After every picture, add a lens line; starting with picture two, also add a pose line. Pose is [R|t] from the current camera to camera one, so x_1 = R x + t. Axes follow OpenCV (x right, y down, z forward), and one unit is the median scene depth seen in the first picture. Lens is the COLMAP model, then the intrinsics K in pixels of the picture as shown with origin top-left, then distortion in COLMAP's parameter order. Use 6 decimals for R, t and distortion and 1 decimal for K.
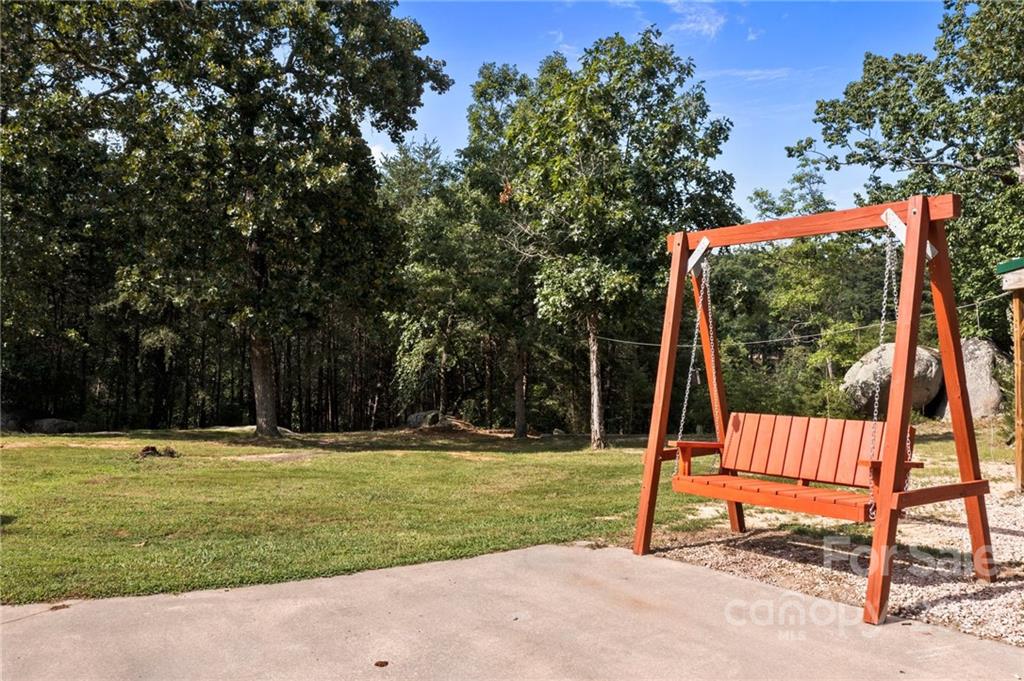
lens RADIAL K [[819.7, 0, 511.5], [0, 819.7, 339.9], [0, 0, 1]] dist [-0.006336, -0.005752]
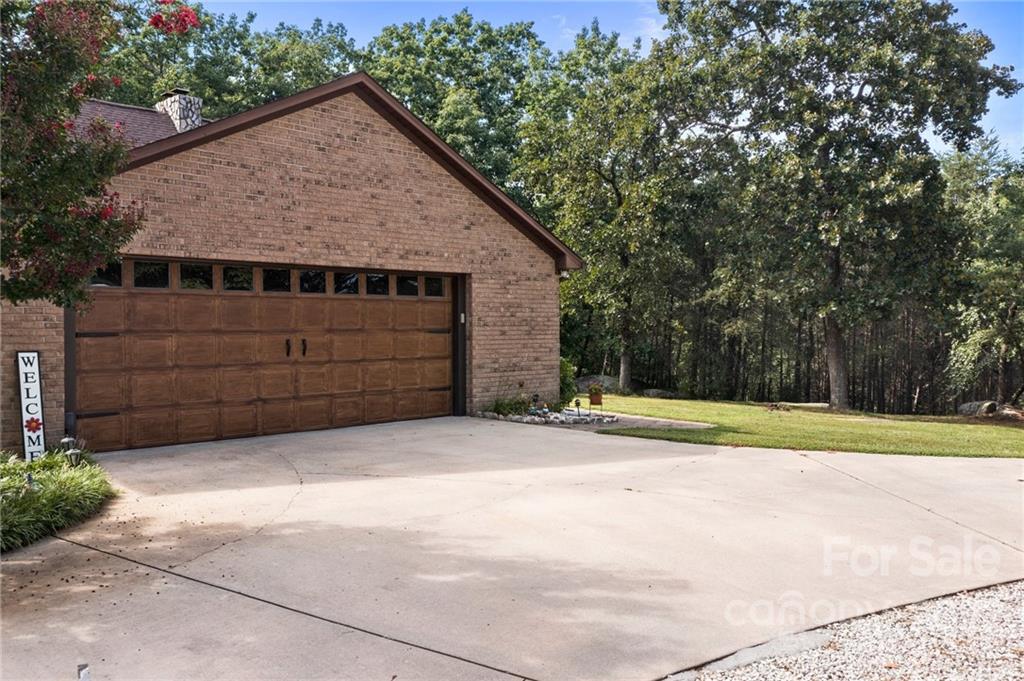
lens RADIAL K [[819.7, 0, 513.2], [0, 819.7, 342.0], [0, 0, 1]] dist [-0.006336, -0.005752]
pose [[0.822735, 0.014277, -0.568245, -0.008739], [-0.006917, 0.999862, 0.015107, 0.004143], [0.568383, -0.008499, 0.822720, -0.240412]]
